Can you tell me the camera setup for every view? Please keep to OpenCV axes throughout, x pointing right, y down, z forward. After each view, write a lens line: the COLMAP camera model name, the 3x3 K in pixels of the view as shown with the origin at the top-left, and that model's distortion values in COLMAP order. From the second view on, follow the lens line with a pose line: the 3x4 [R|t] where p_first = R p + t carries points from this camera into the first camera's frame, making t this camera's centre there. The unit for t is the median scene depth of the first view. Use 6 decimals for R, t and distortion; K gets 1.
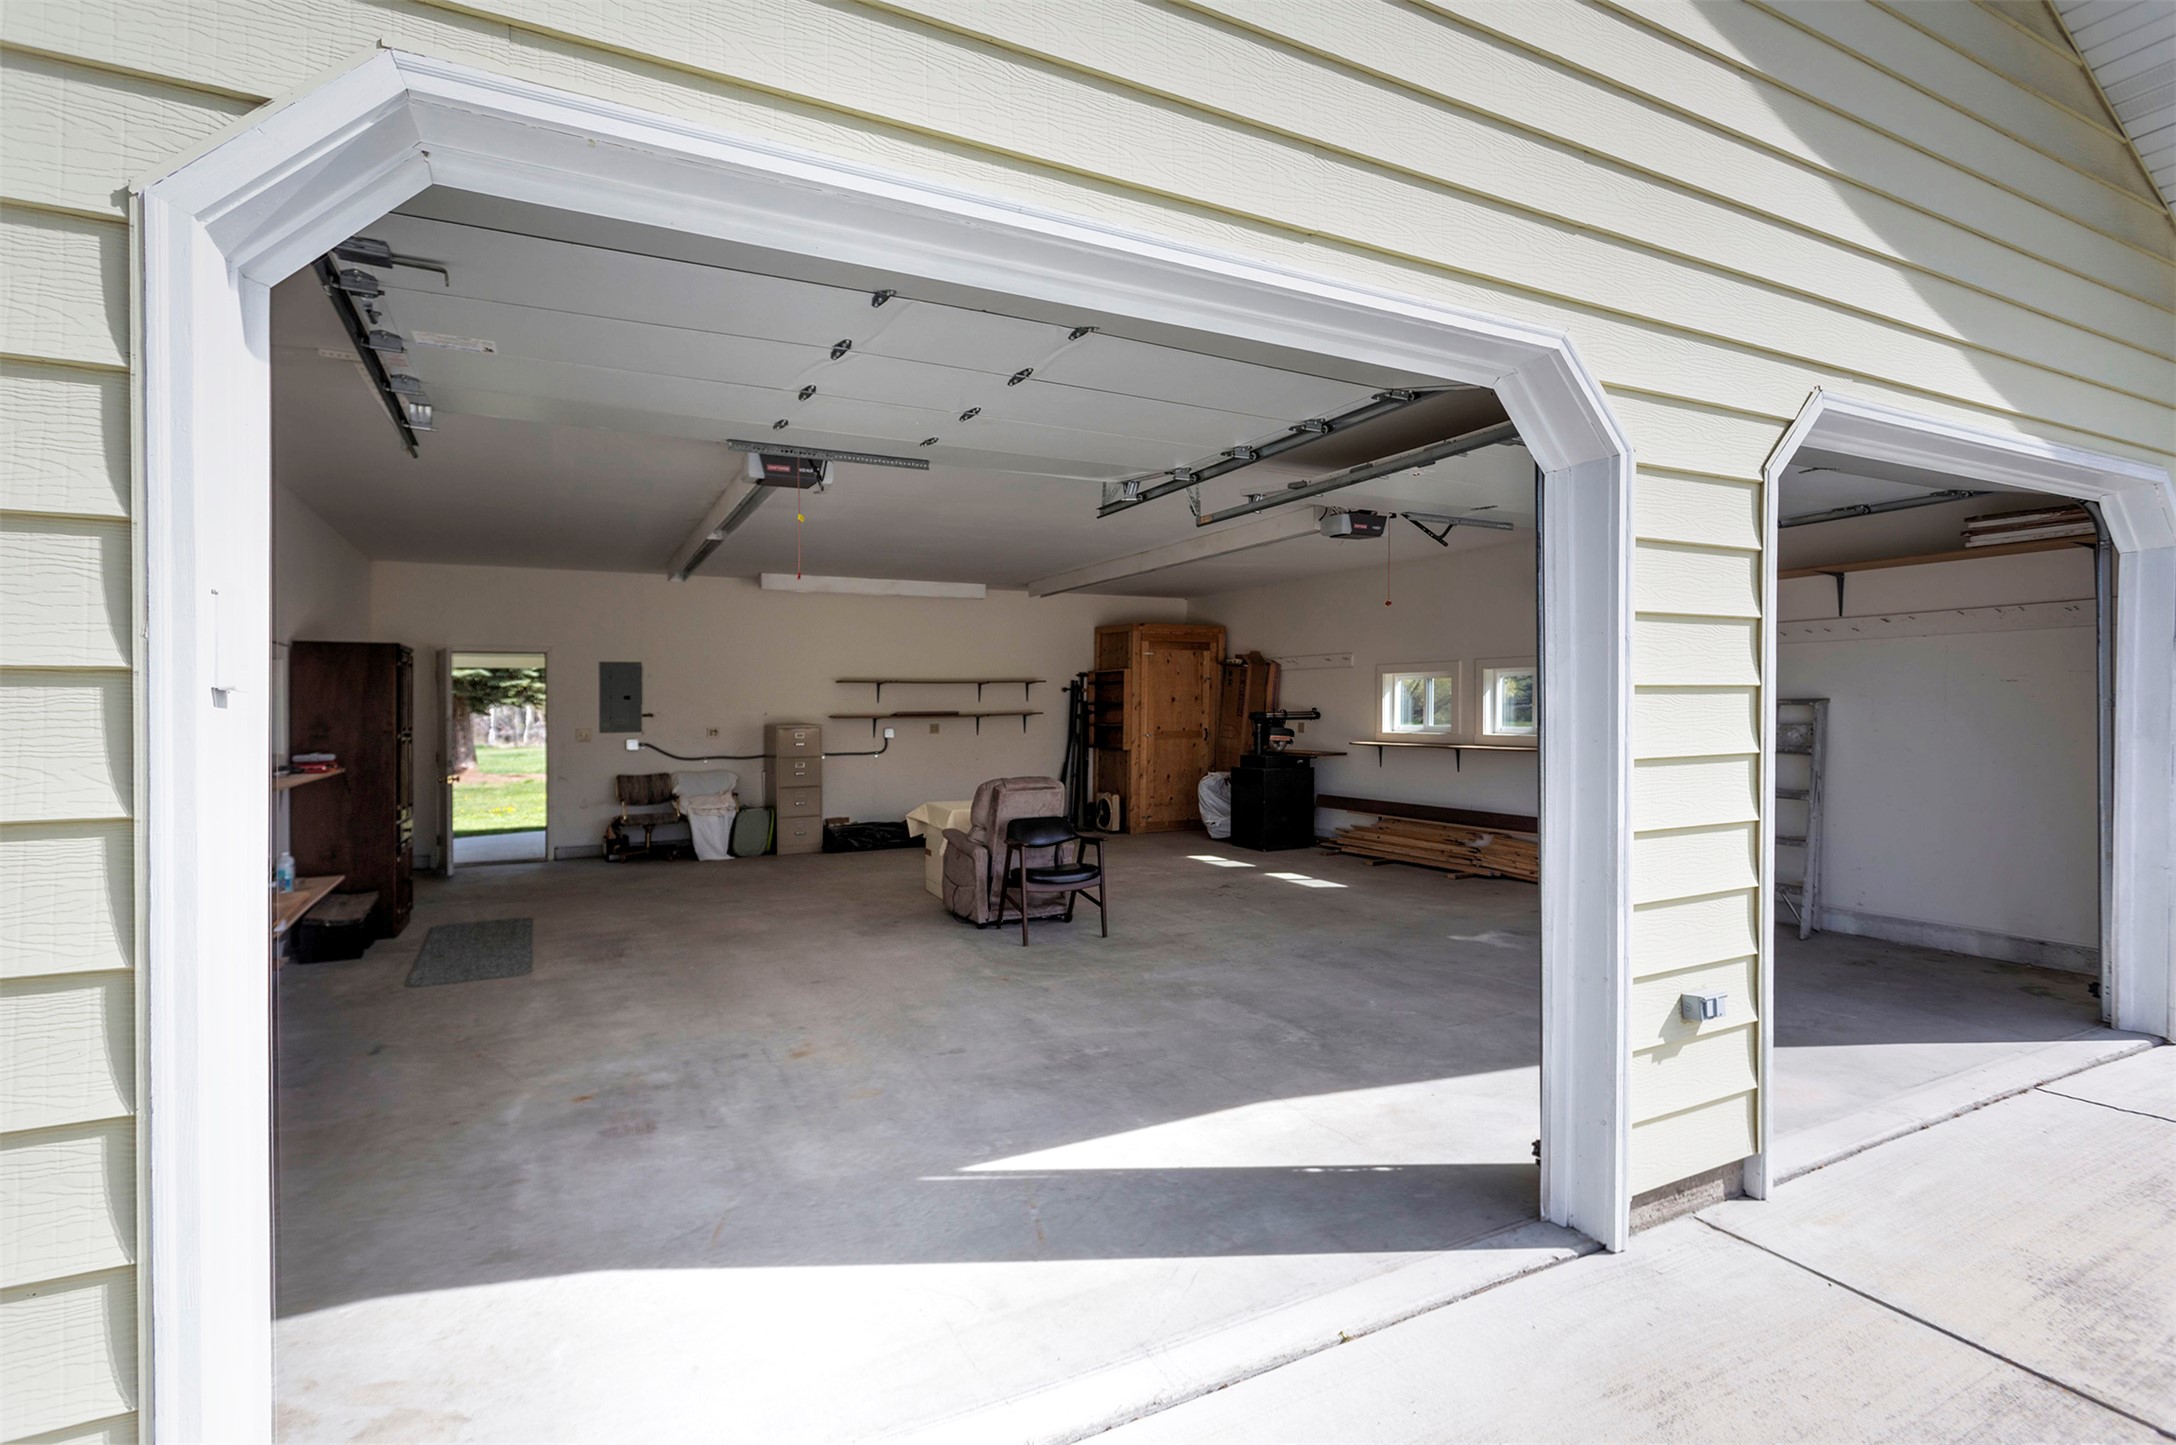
lens RADIAL K [[1061.9, 0, 1078.5], [0, 1061.9, 712.7], [0, 0, 1]] dist [-0.003782, -0.000702]
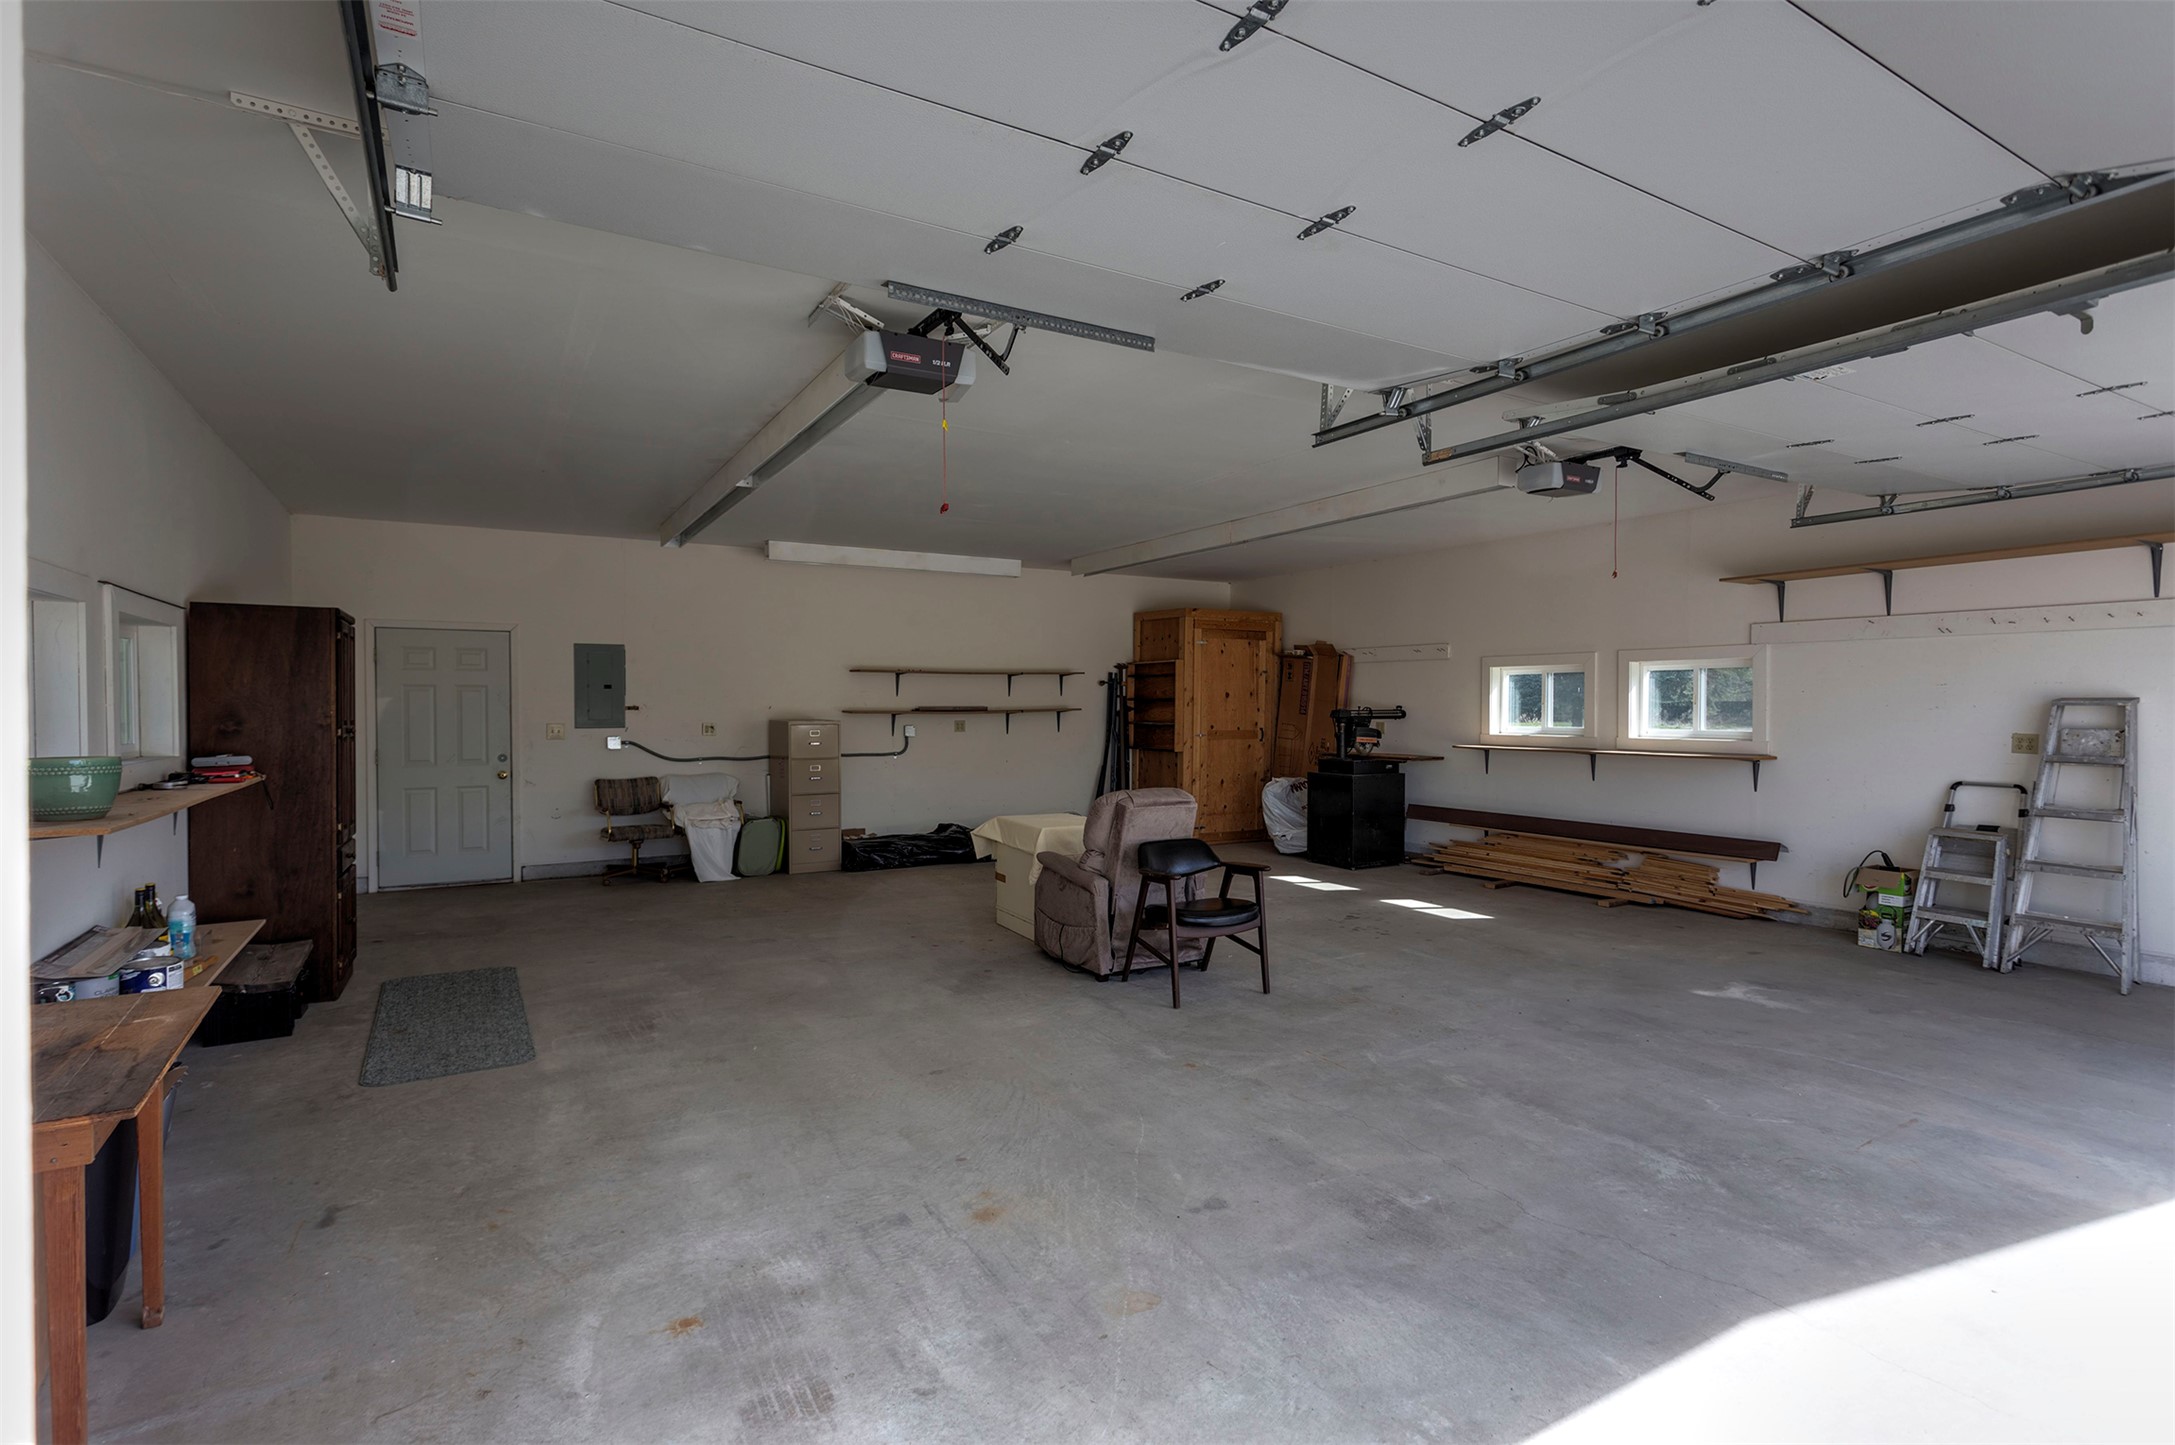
lens RADIAL K [[1083.5, 0, 1079.6], [0, 1083.5, 730.8], [0, 0, 1]] dist [0.001239, 0.000071]
pose [[0.998821, 0.006821, 0.048057, -0.153320], [-0.007734, 0.999793, 0.018830, 0.002480], [-0.047918, -0.019180, 0.998667, 0.206713]]
